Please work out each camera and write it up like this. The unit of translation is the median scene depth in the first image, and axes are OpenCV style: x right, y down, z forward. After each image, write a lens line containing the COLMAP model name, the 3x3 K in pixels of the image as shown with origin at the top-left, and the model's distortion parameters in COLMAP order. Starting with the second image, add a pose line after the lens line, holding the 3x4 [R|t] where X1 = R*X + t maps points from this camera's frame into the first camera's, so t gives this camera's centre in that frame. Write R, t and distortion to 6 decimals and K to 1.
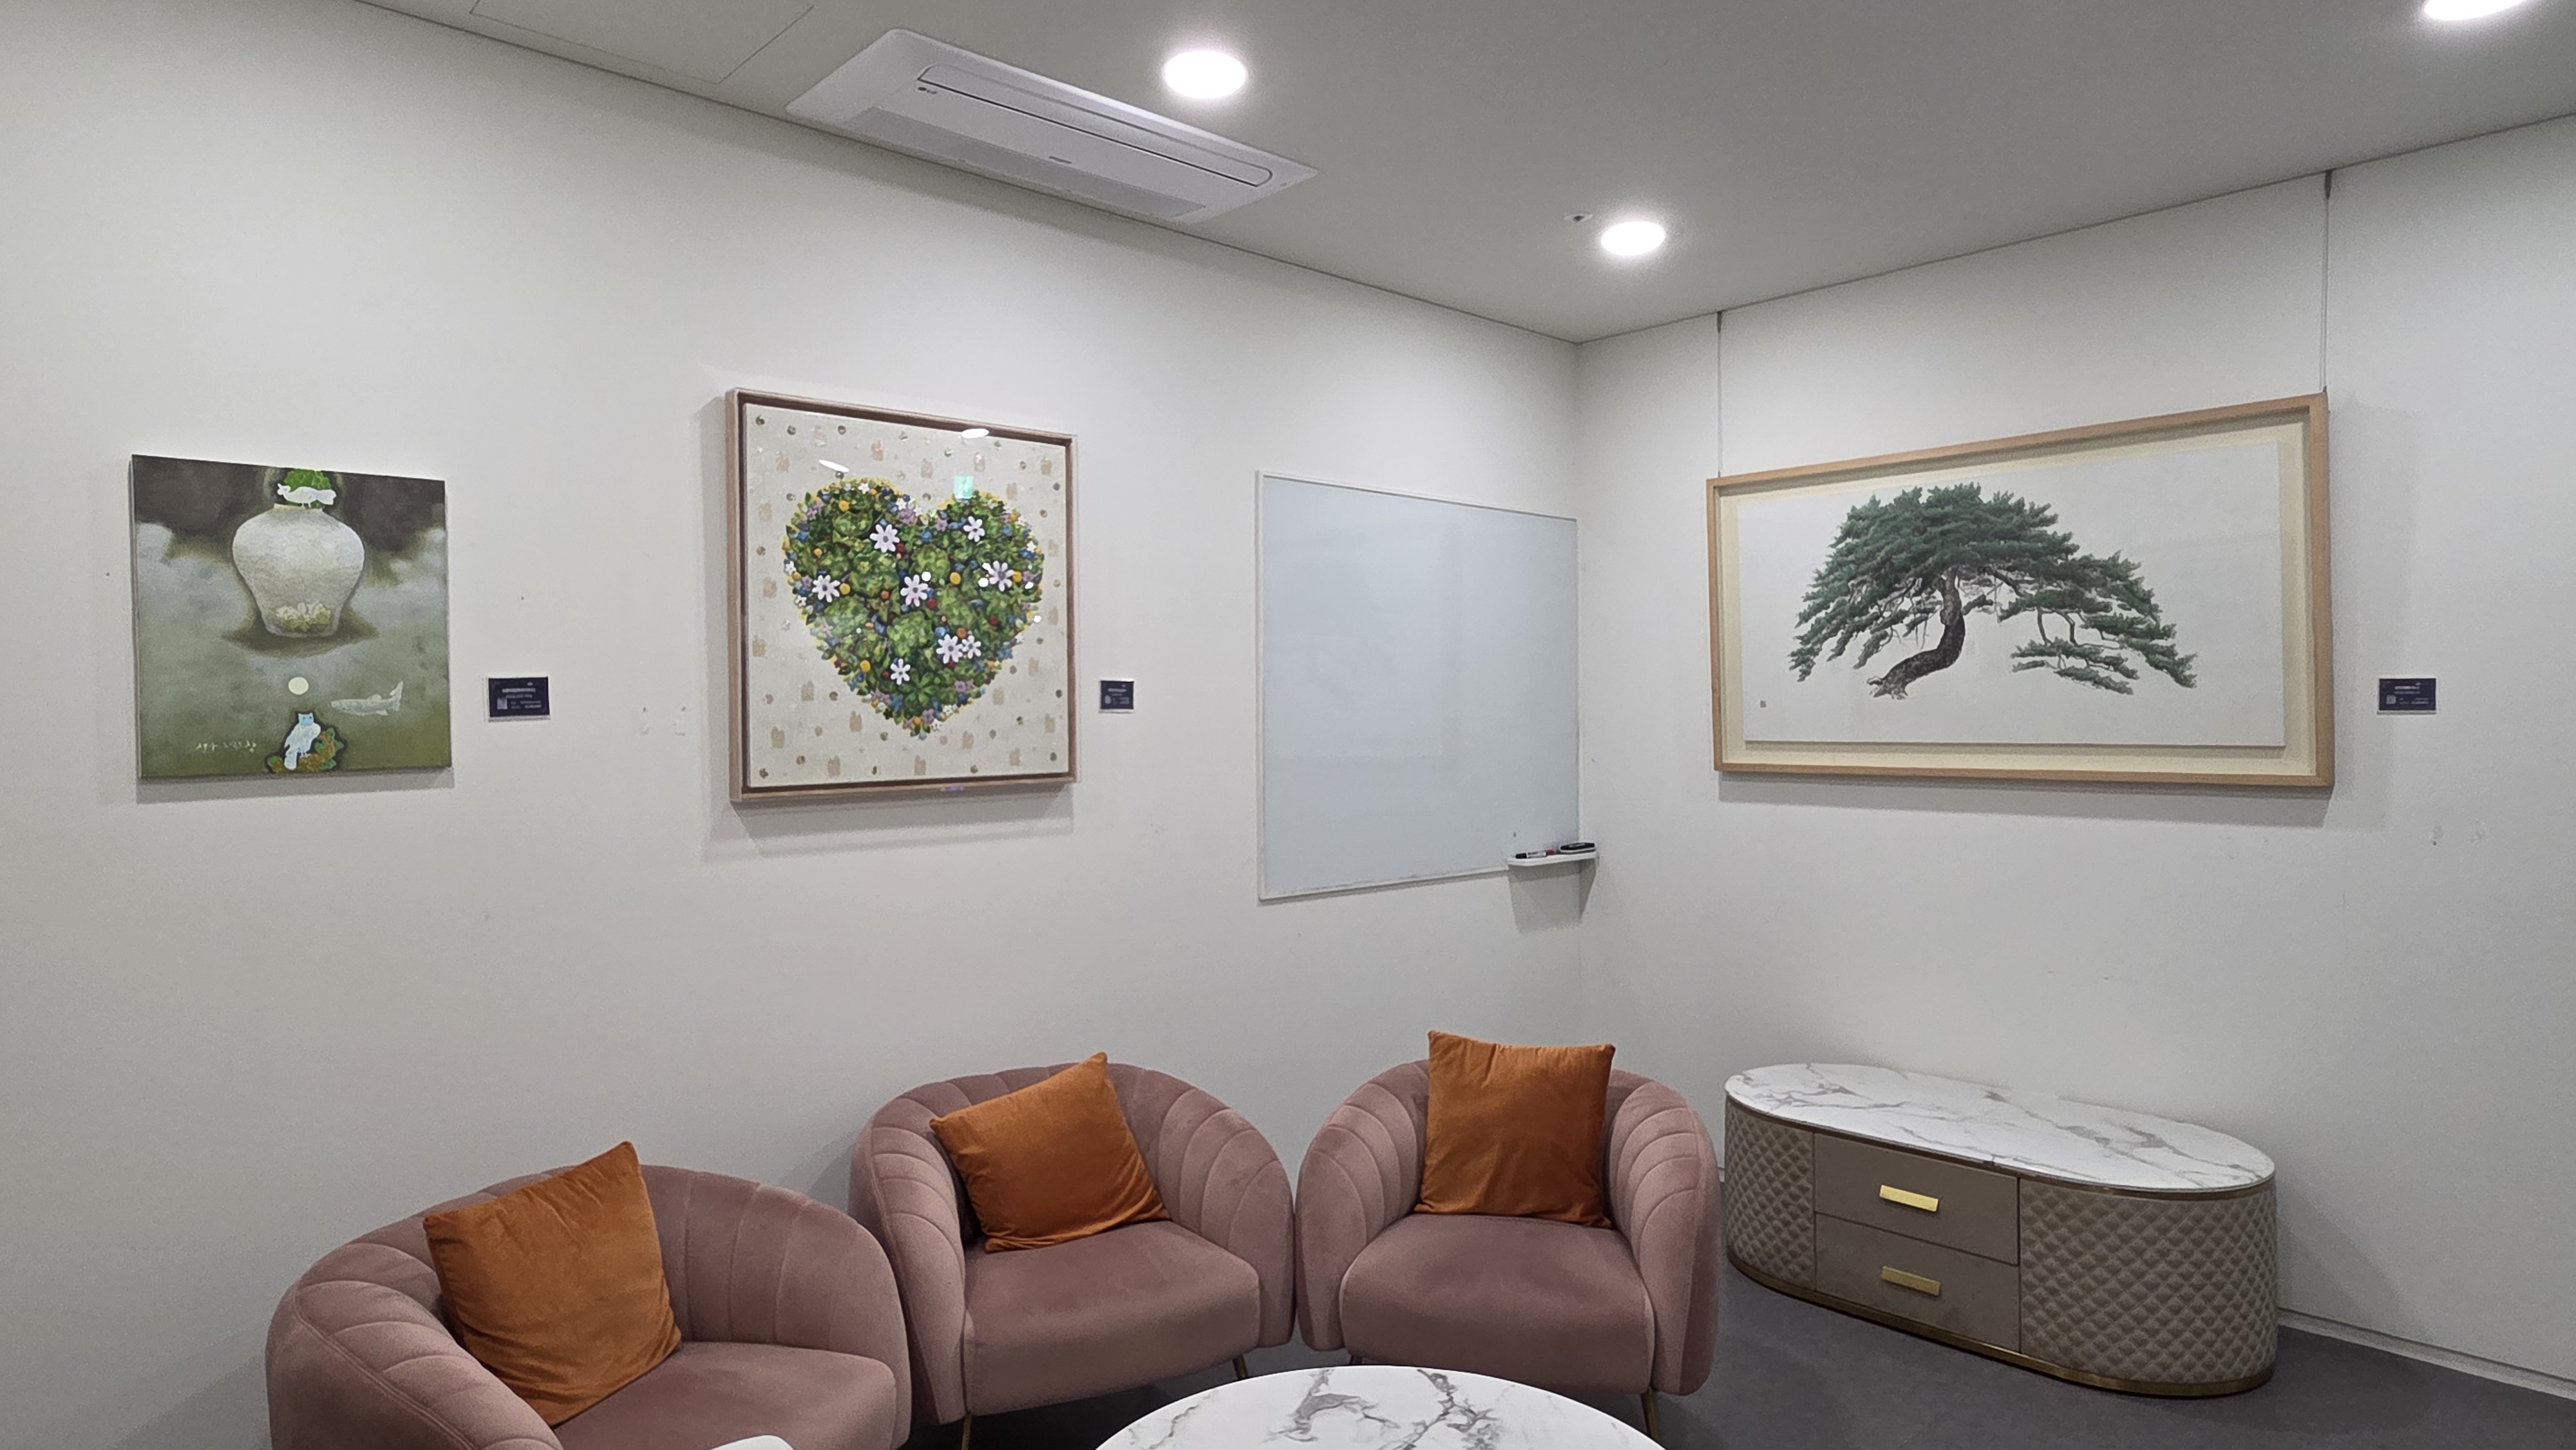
lens RADIAL K [[1401.5, 0, 1291.3], [0, 1401.5, 712.4], [0, 0, 1]] dist [0.030473, 0.000200]
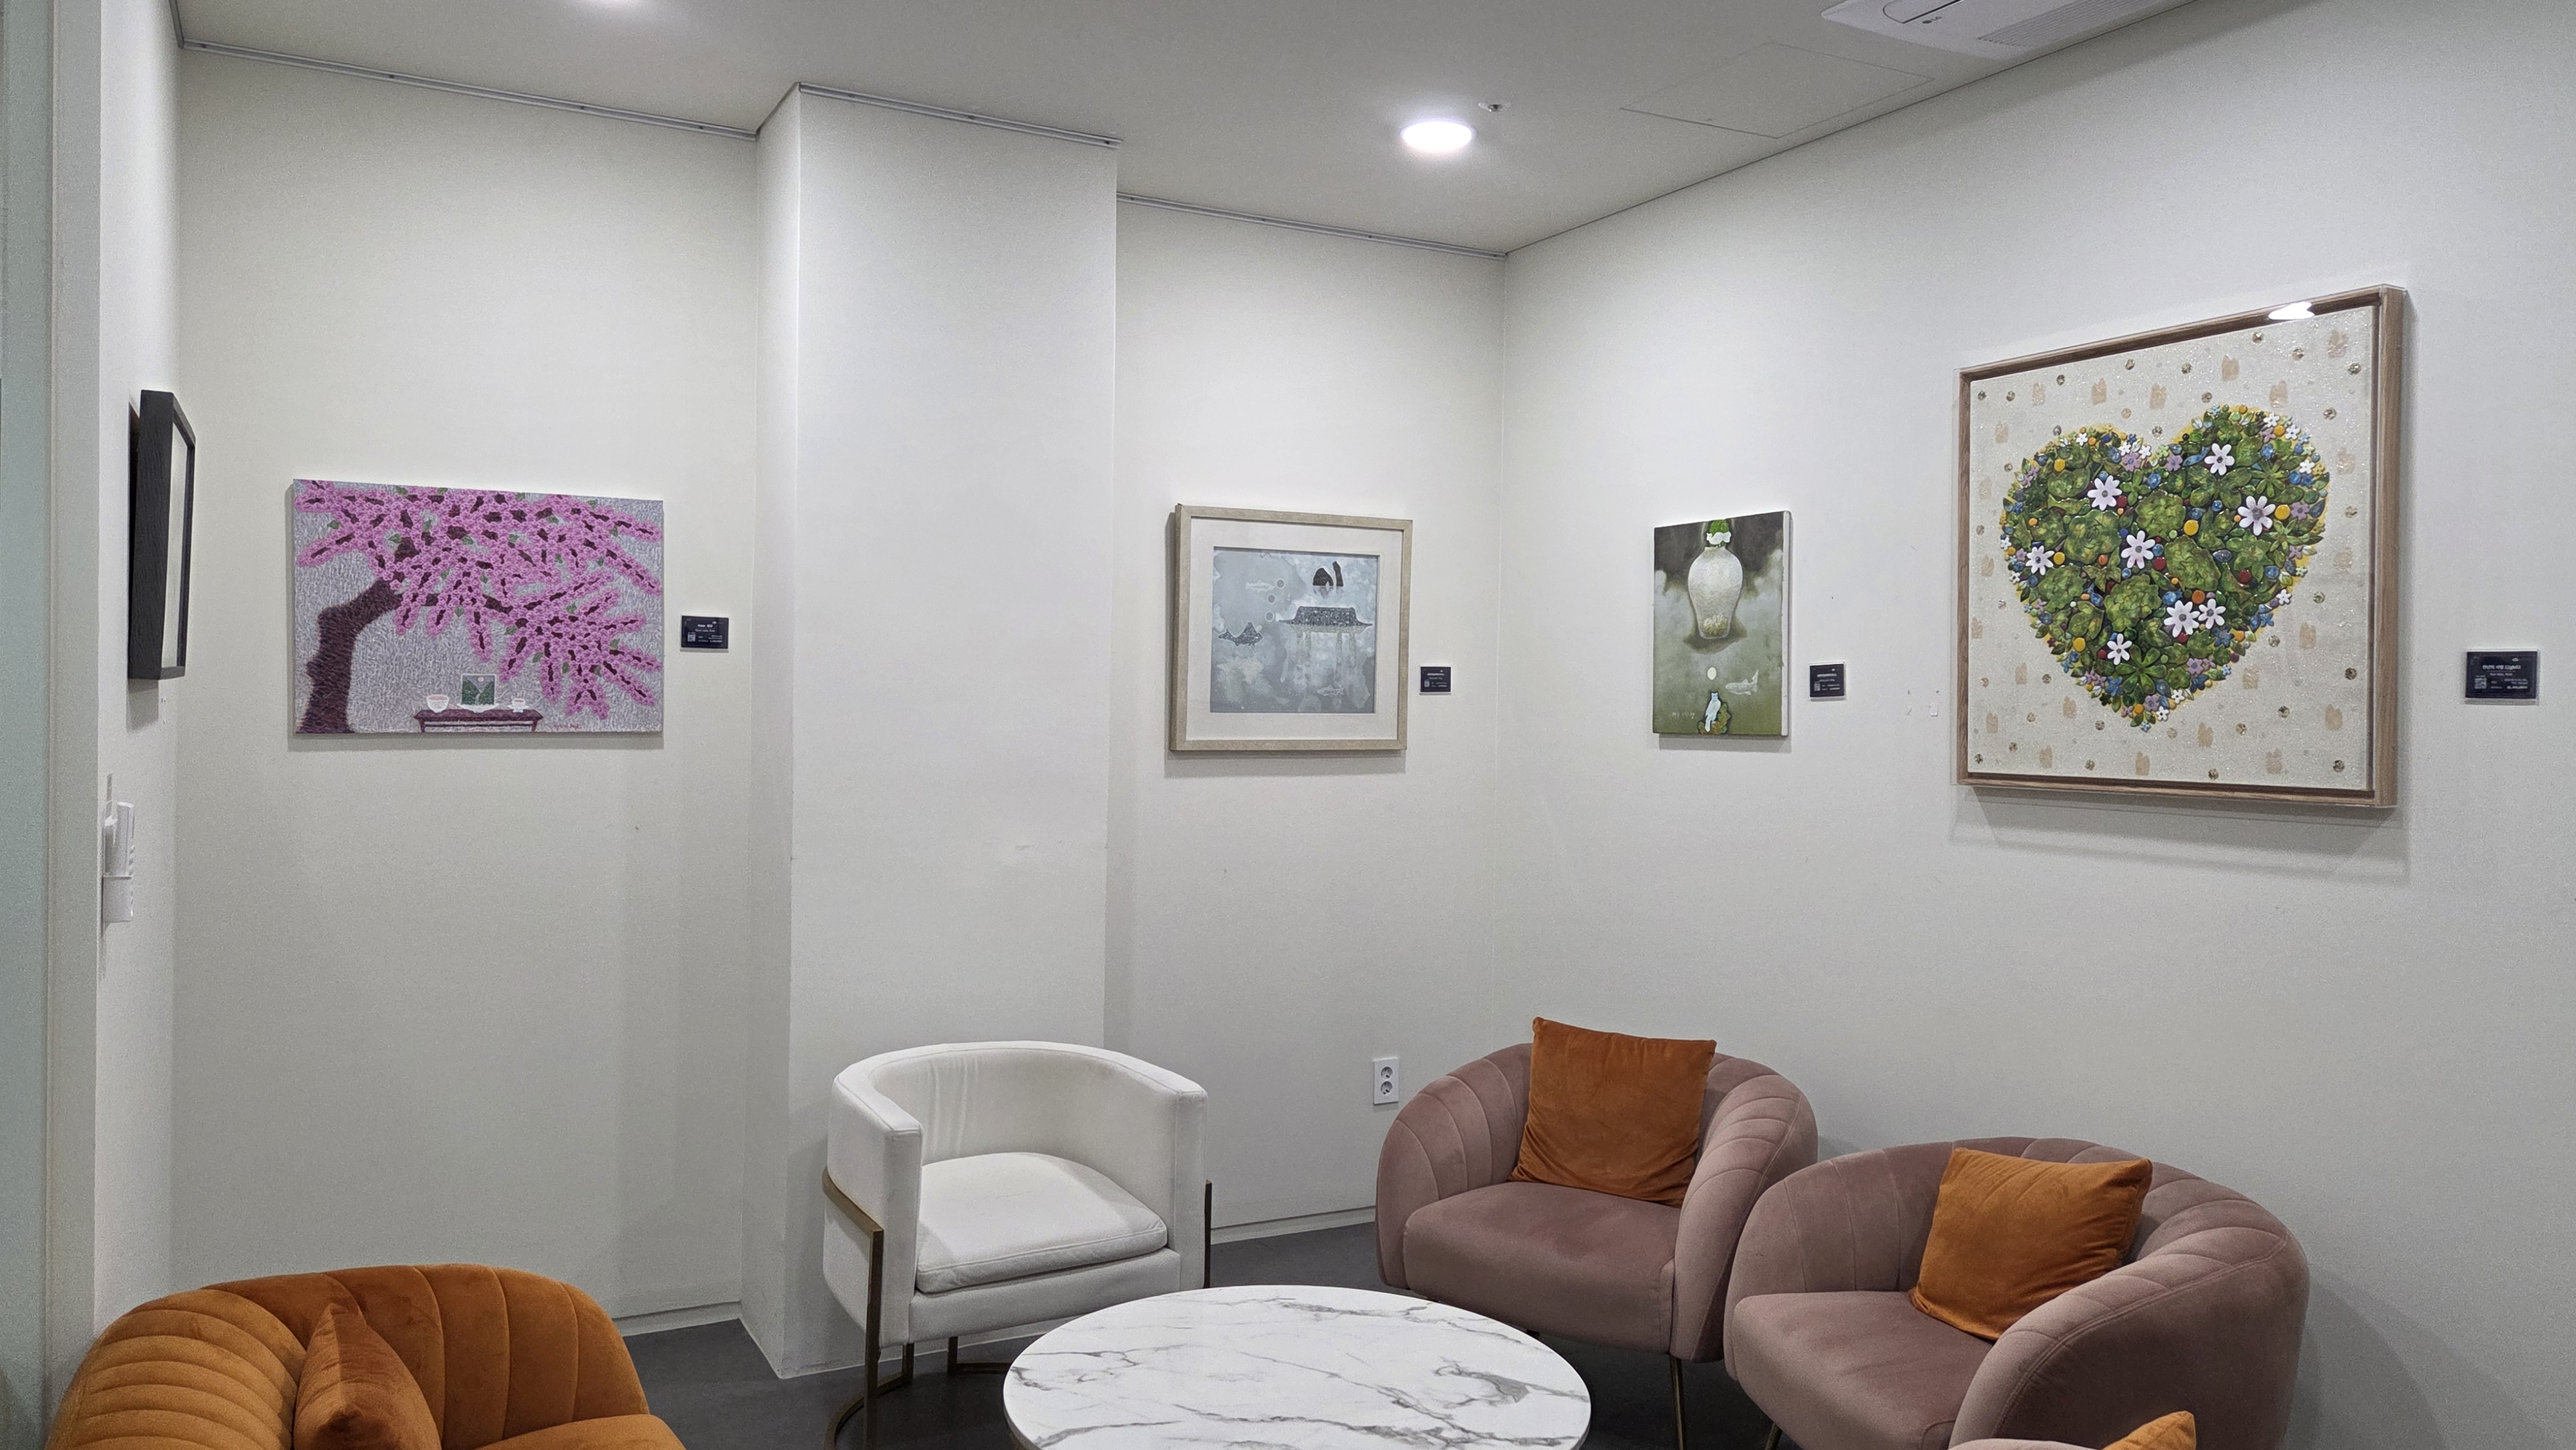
lens RADIAL K [[1668.7, 0, 1290.2], [0, 1668.7, 720.2], [0, 0, 1]] dist [0.033302, -0.000932]
pose [[-0.185220, 0.021600, -0.982460, 0.822706], [-0.008934, 0.999680, 0.023663, -0.006356], [0.982657, 0.013160, -0.184968, 0.723516]]
